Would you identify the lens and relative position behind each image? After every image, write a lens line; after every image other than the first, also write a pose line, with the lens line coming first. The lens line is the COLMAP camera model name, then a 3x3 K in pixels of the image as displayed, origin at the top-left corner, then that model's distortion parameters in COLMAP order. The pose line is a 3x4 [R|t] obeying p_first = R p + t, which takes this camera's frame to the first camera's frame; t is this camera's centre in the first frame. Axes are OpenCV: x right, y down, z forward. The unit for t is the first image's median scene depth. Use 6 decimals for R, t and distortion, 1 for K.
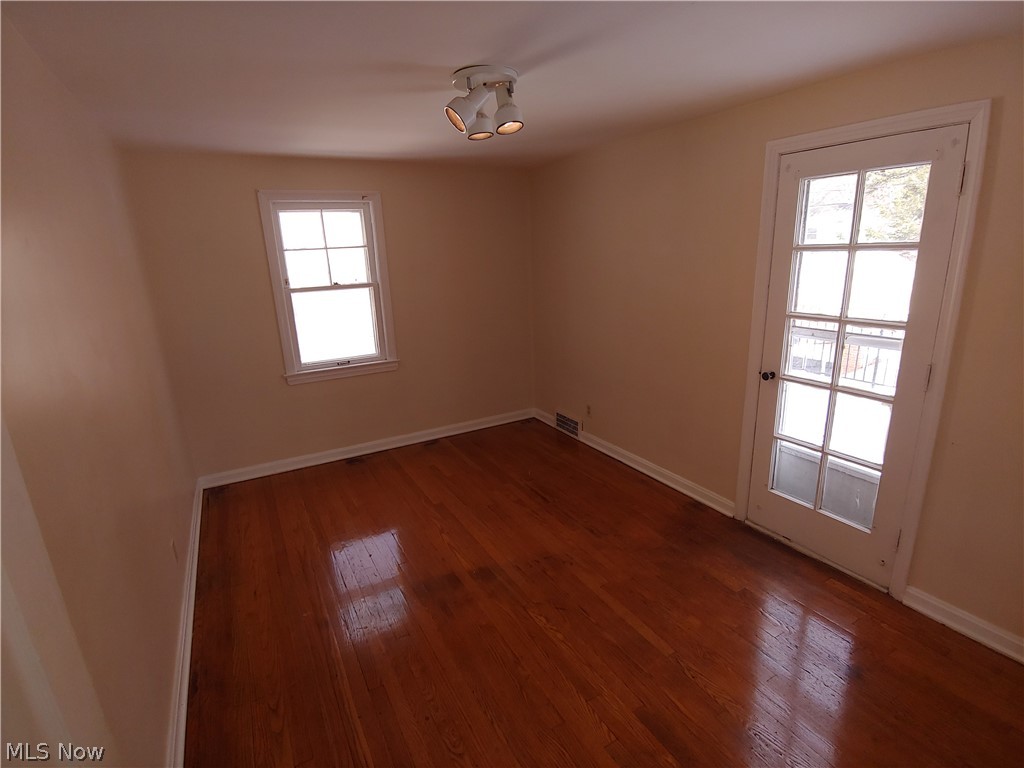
lens RADIAL K [[510.3, 0, 511.9], [0, 510.3, 382.4], [0, 0, 1]] dist [-0.007030, -0.007304]
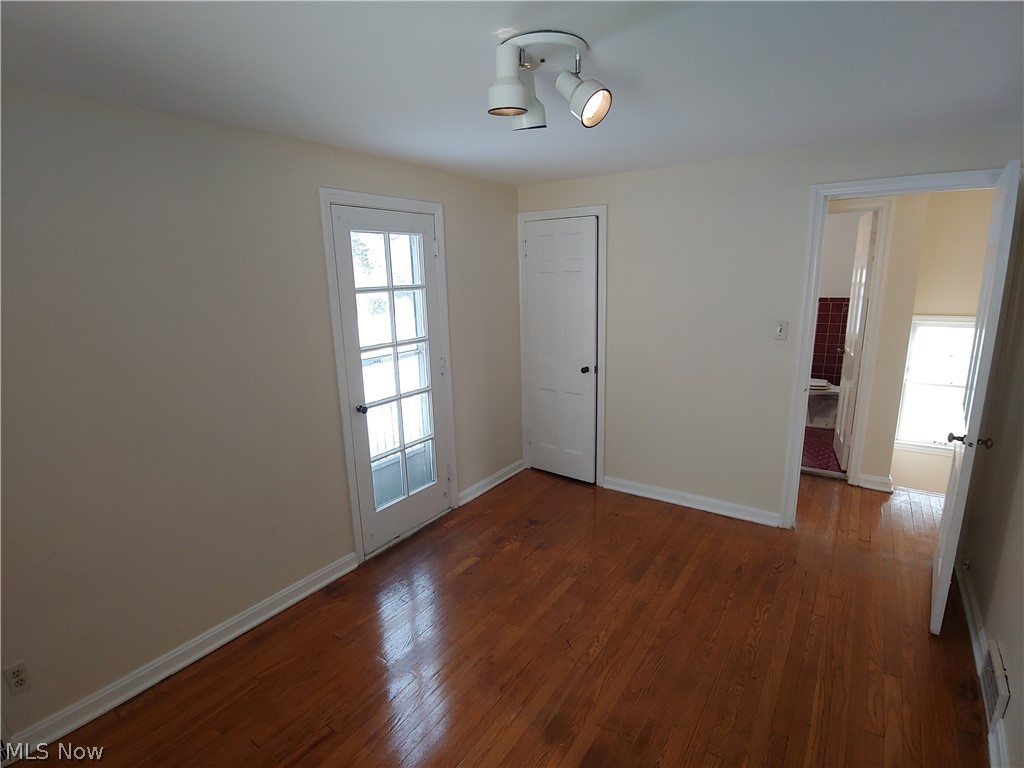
lens RADIAL K [[510.3, 0, 513.0], [0, 510.3, 380.4], [0, 0, 1]] dist [-0.007030, -0.007304]
pose [[-0.439023, -0.135047, 0.888269, -0.632873], [0.273208, 0.921758, 0.275171, -0.305482], [-0.855930, 0.363488, -0.367777, 1.223765]]
